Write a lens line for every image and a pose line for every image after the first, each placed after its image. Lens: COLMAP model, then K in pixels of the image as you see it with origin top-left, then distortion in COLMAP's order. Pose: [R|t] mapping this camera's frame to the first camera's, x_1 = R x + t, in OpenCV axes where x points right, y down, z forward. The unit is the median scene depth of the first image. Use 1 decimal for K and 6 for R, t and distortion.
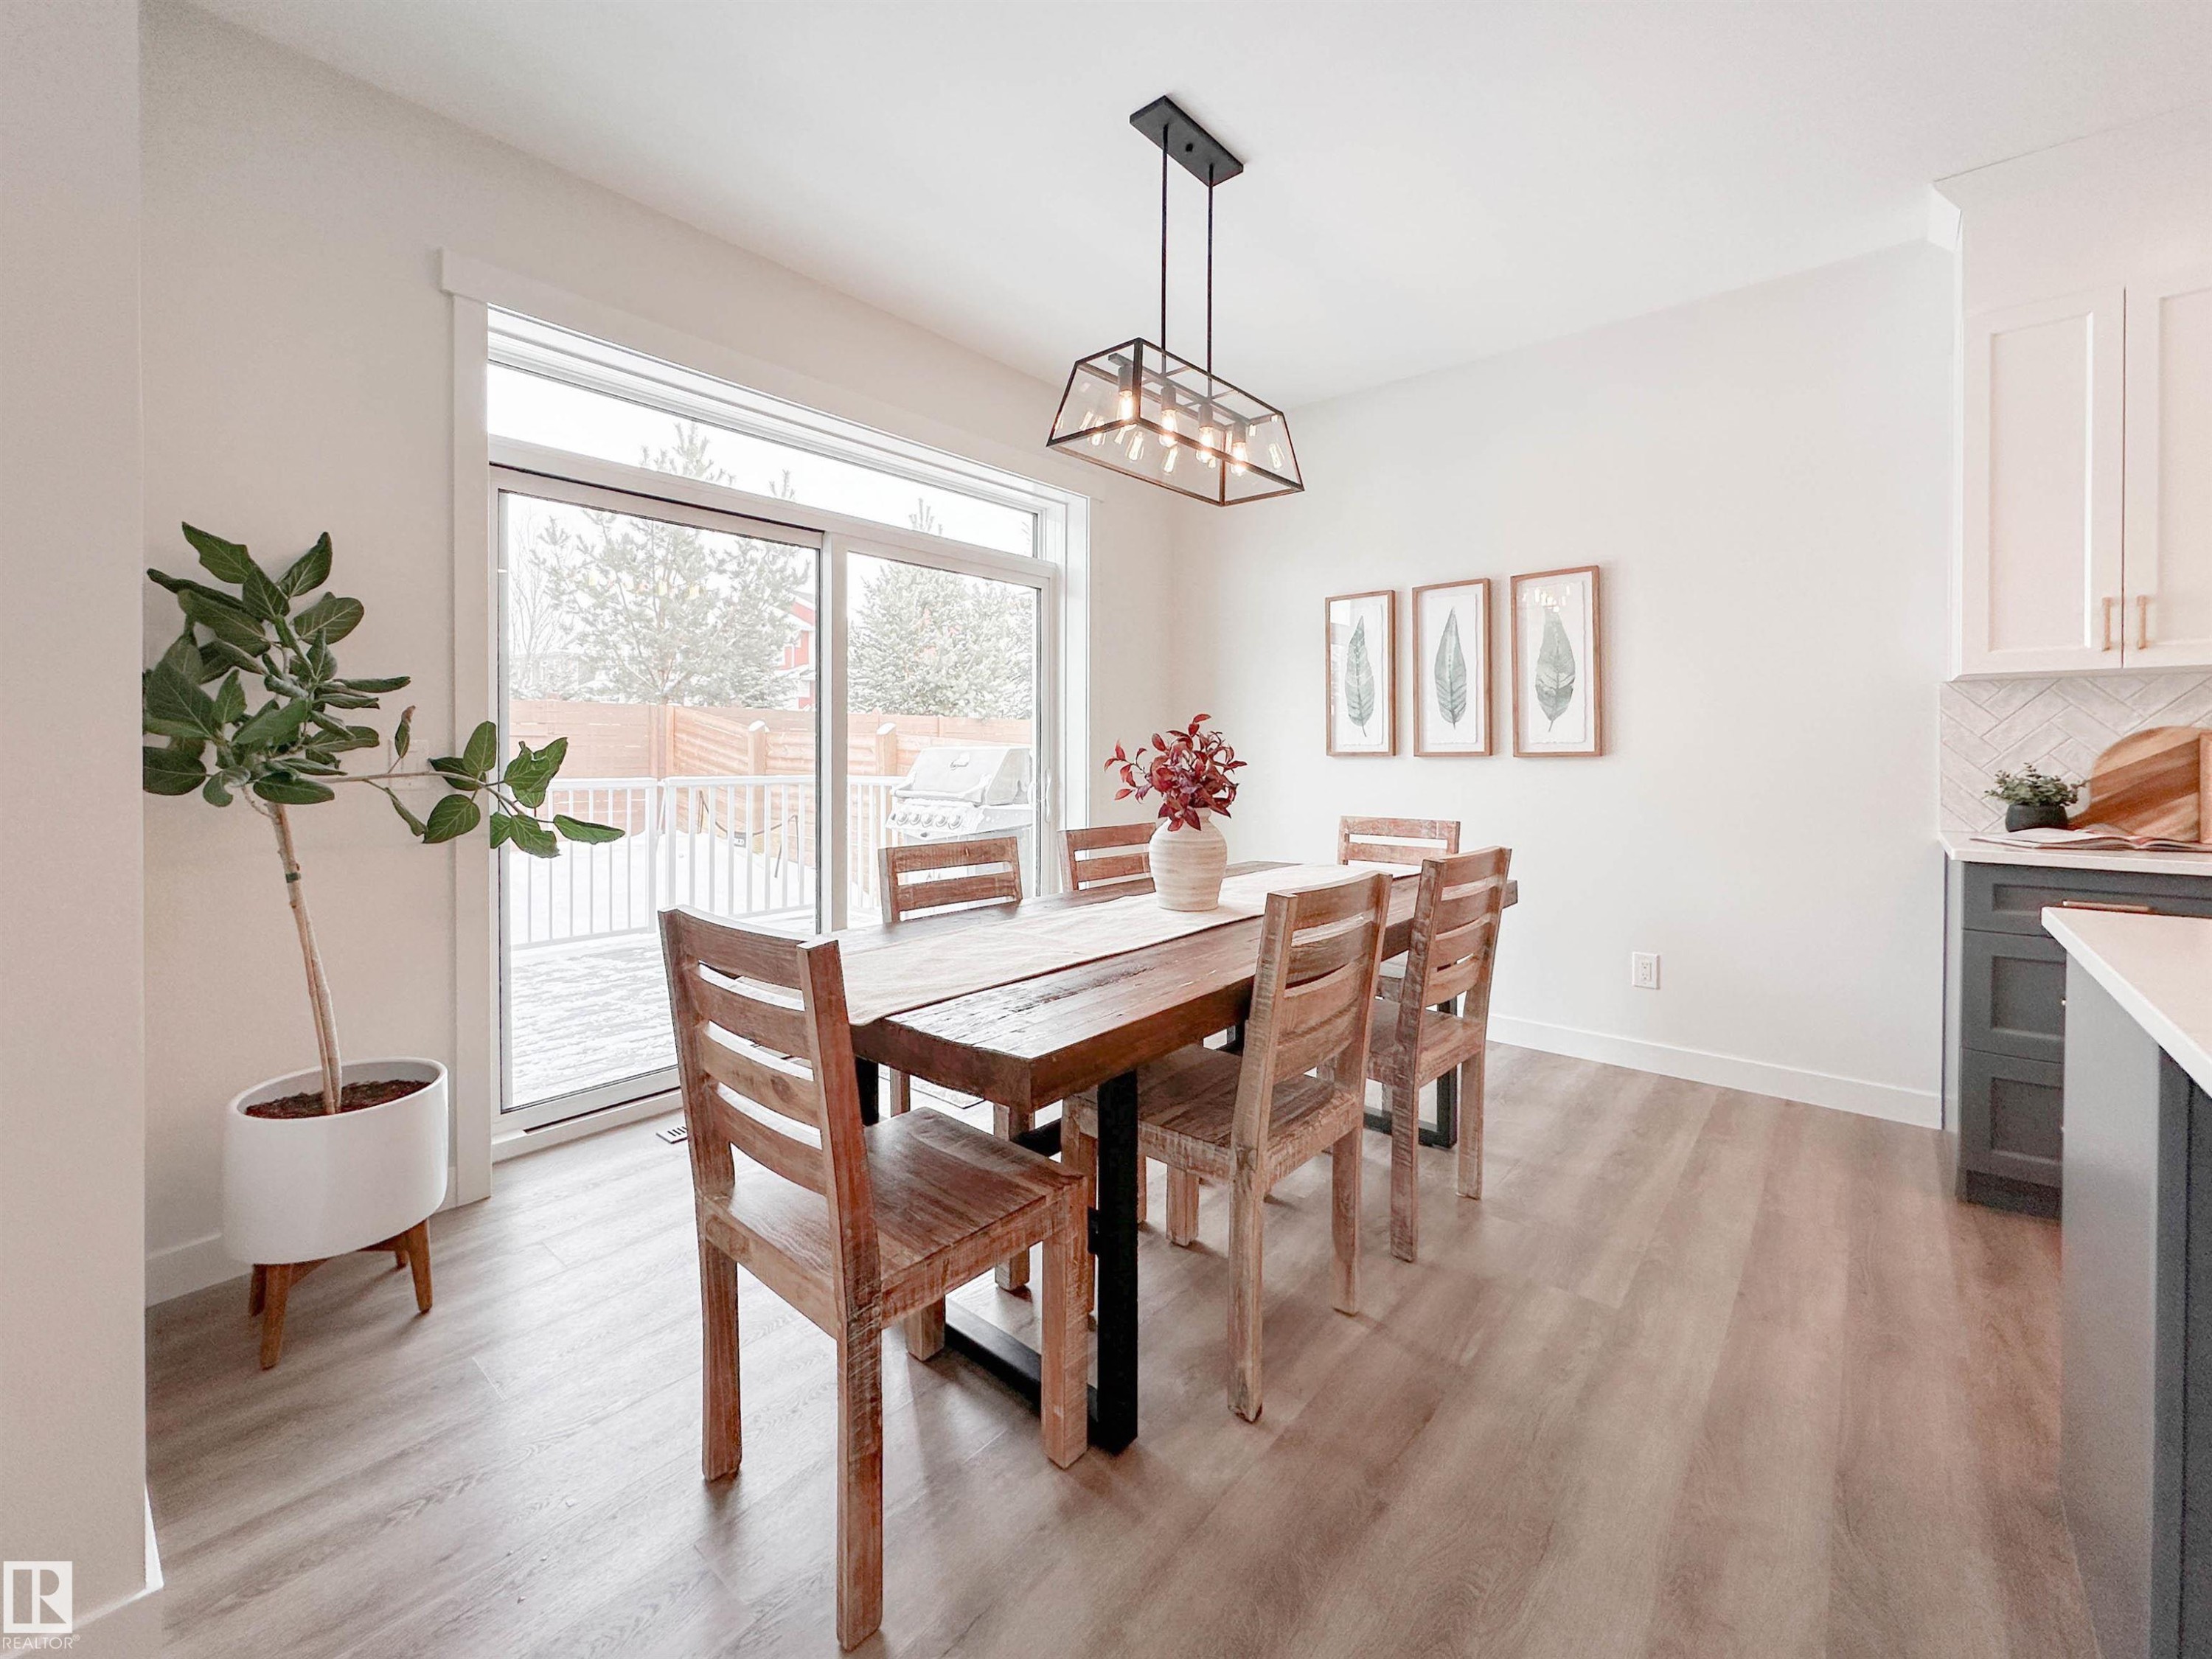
lens RADIAL K [[896.6, 0, 1064.9], [0, 896.6, 759.5], [0, 0, 1]] dist [-0.004605, 0.000735]
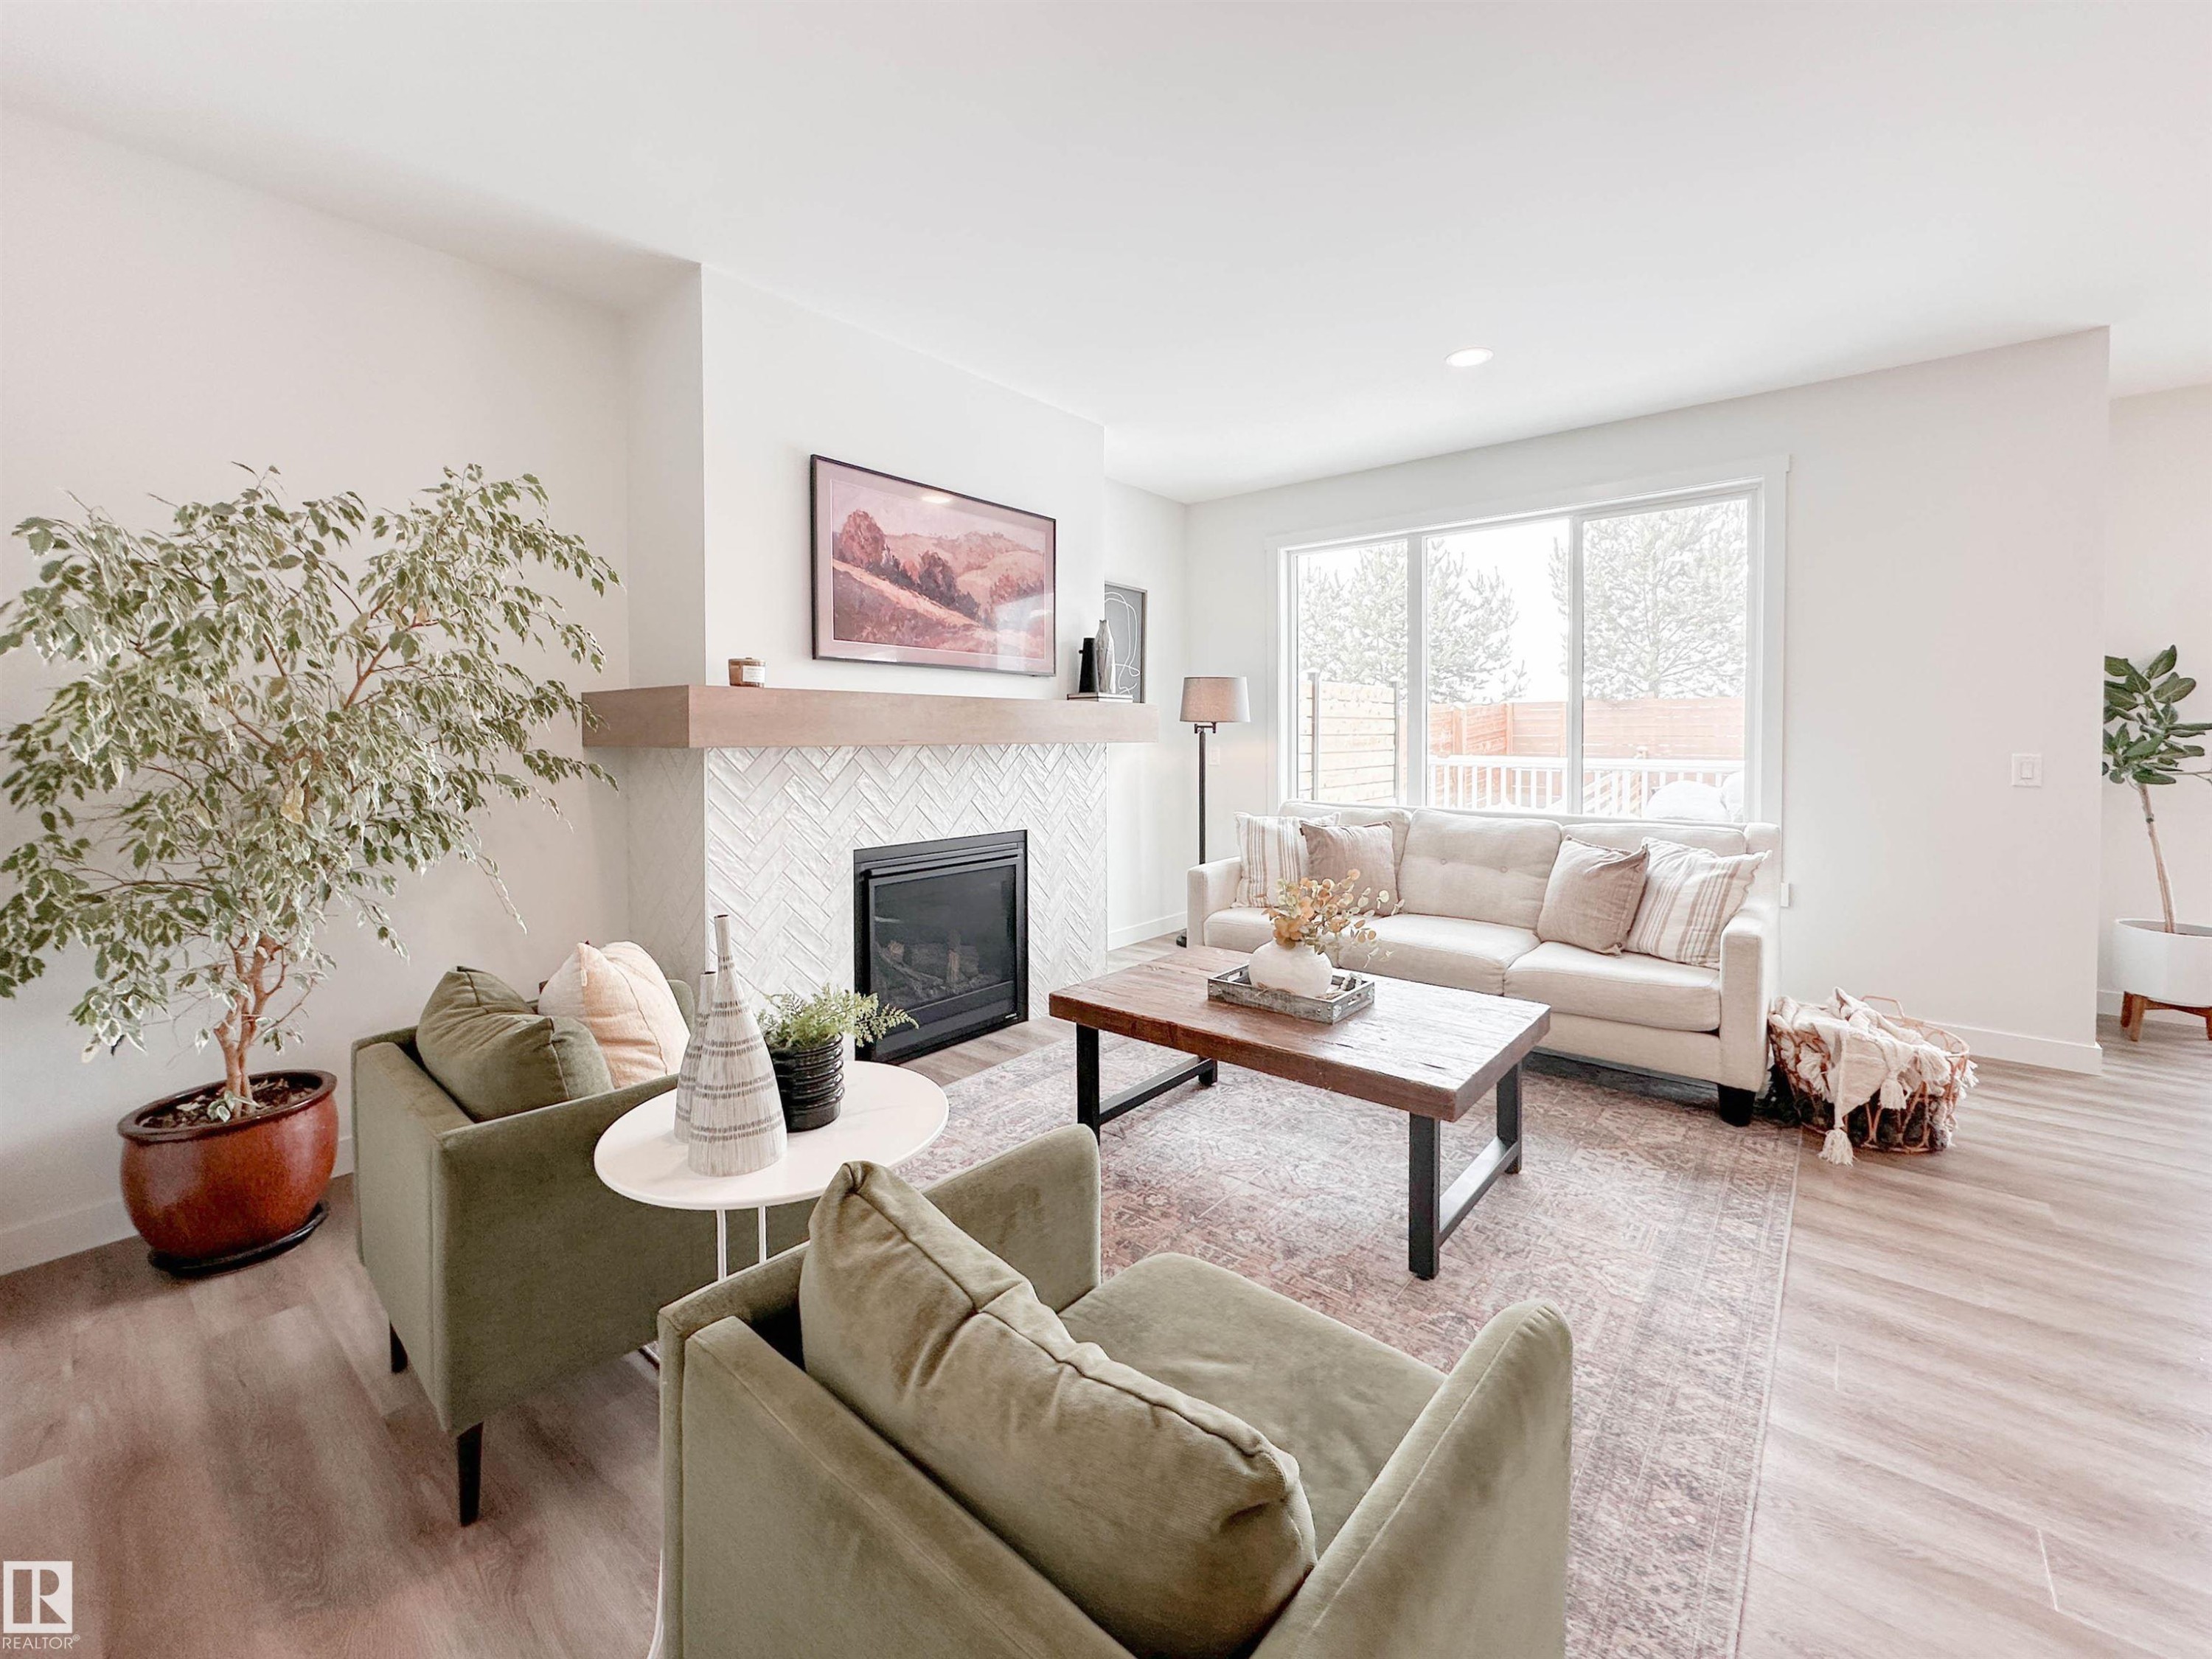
lens RADIAL K [[896.6, 0, 1095.7], [0, 896.6, 750.9], [0, 0, 1]] dist [-0.004605, 0.000735]
pose [[0.033354, 0.020142, -0.999241, 0.843966], [-0.008305, 0.999768, 0.019875, -0.036926], [0.999409, 0.007636, 0.033513, -1.145493]]
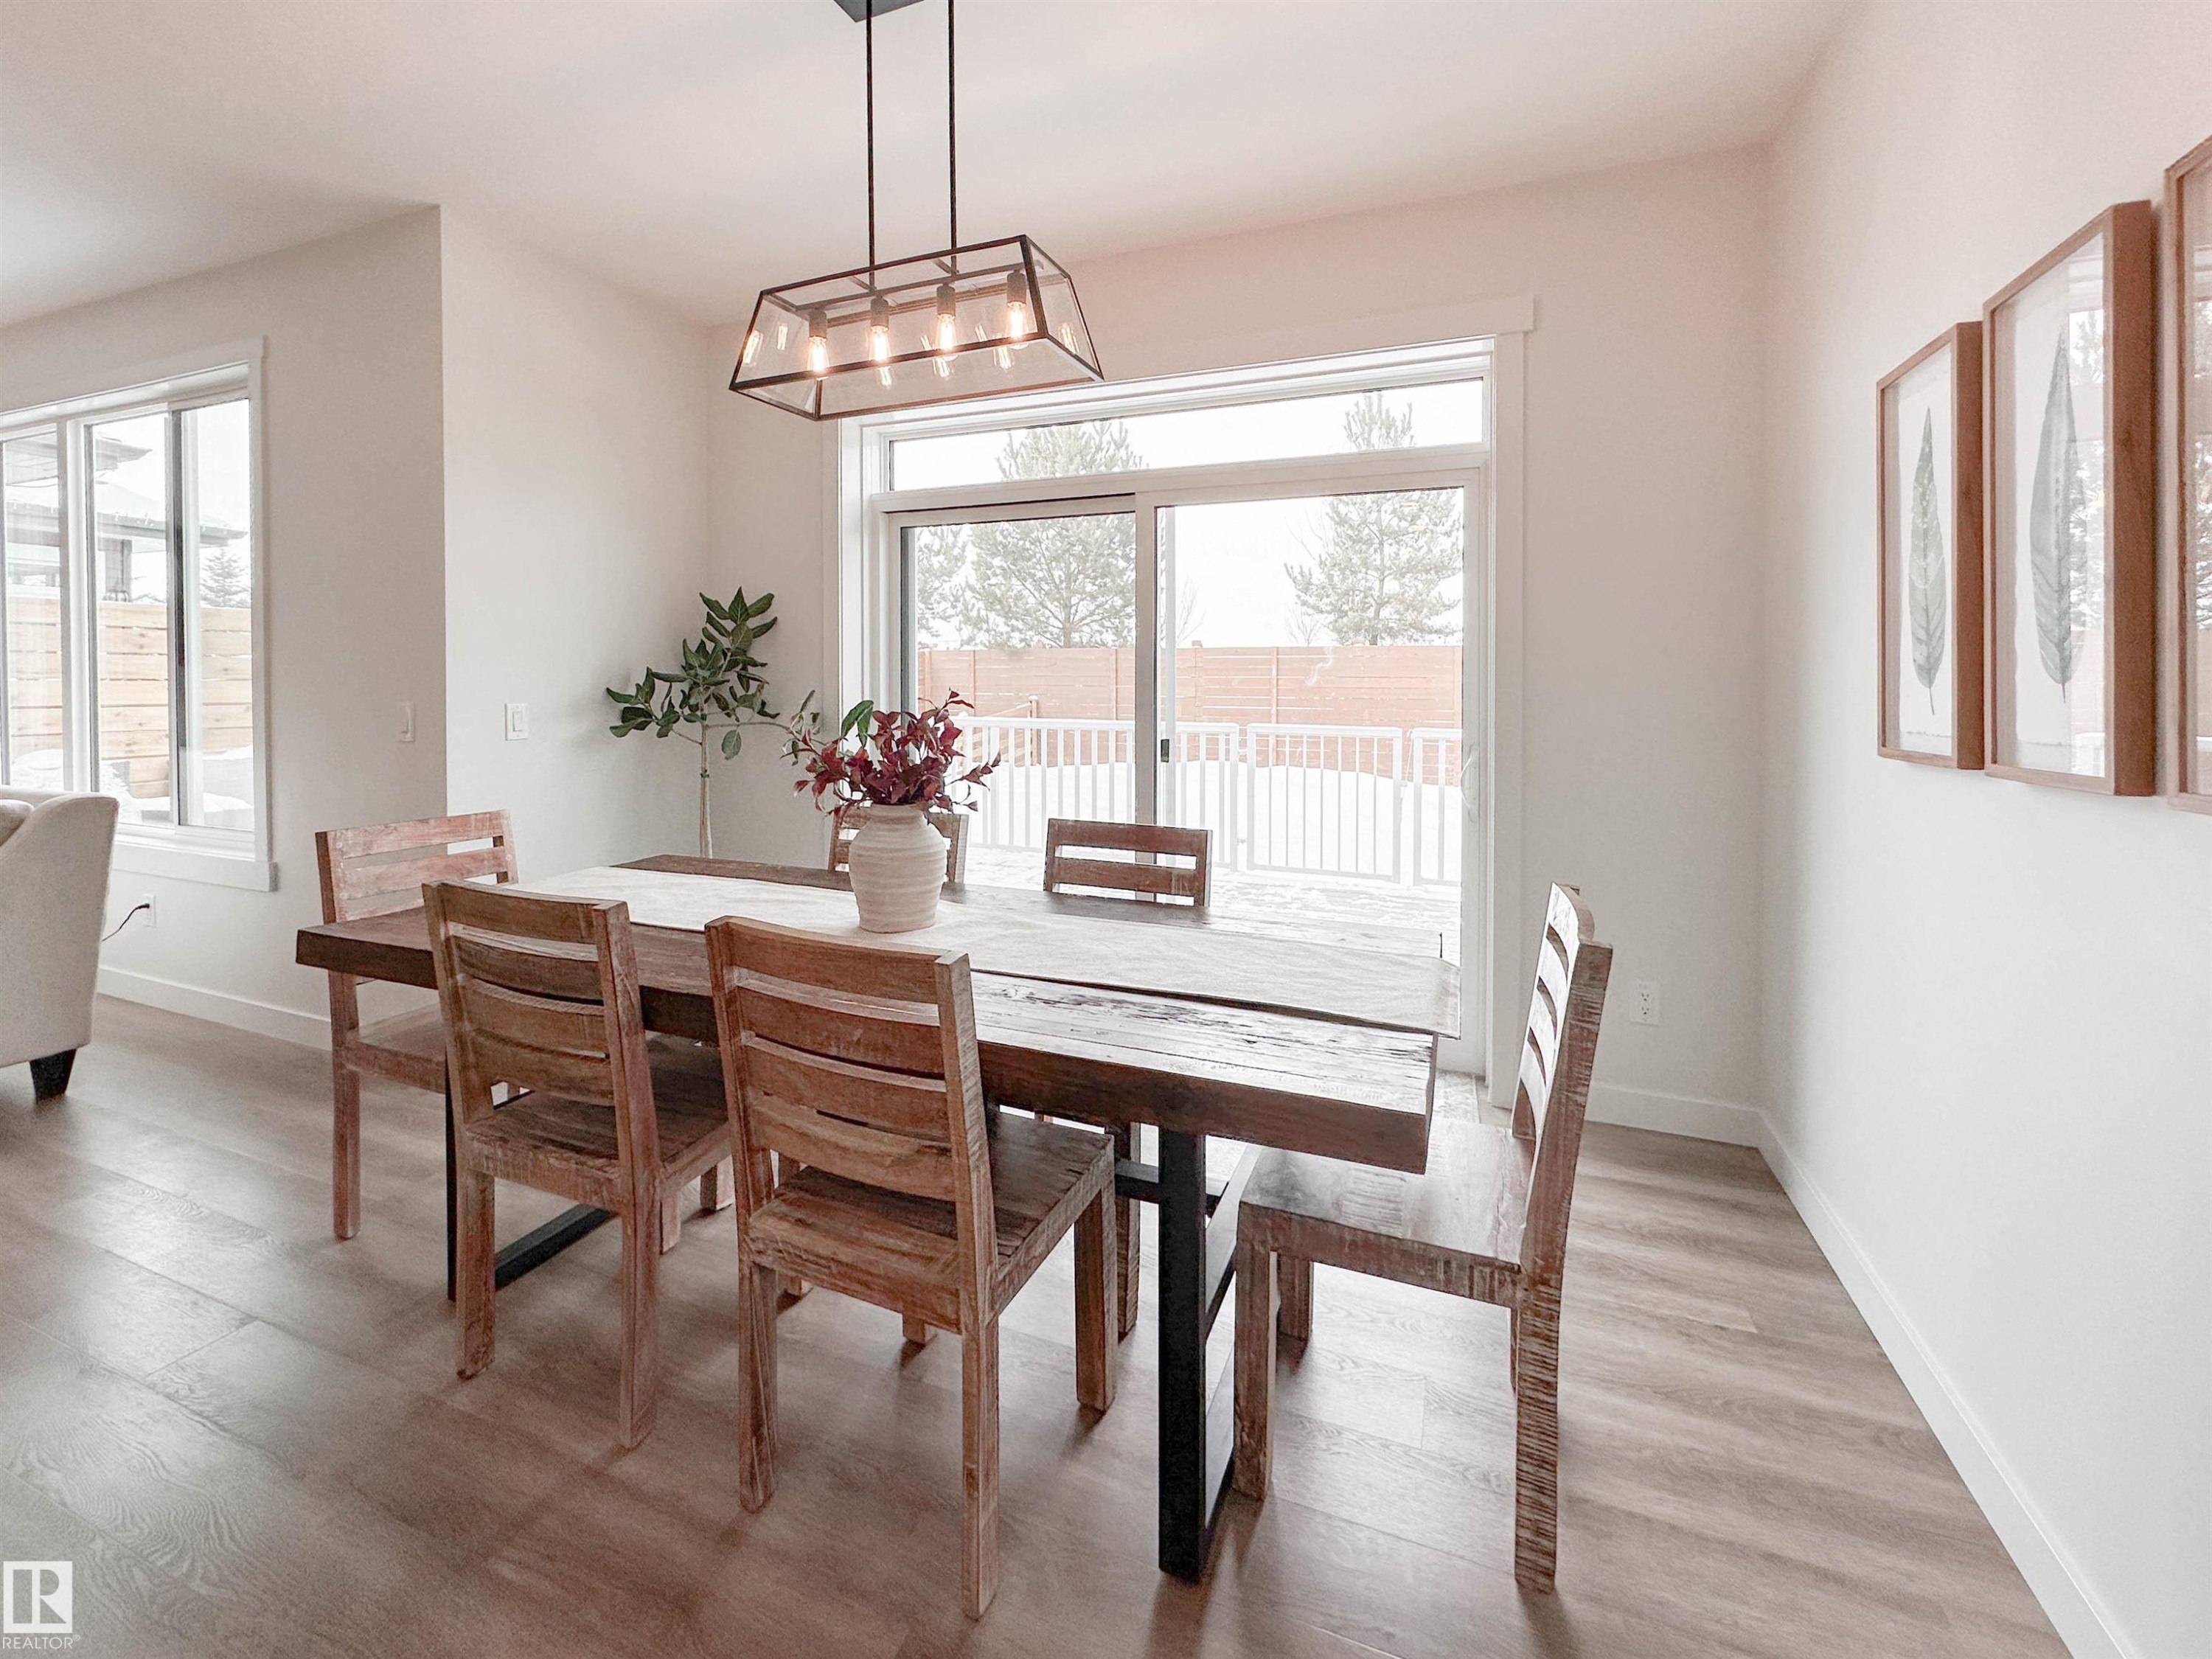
lens RADIAL K [[896.6, 0, 1131.1], [0, 896.6, 701.3], [0, 0, 1]] dist [-0.004605, 0.000735]
pose [[0.345105, 0.018927, -0.938373, 0.960272], [-0.013721, 0.999792, 0.015120, -0.053035], [0.938464, 0.007658, 0.345292, 0.909843]]
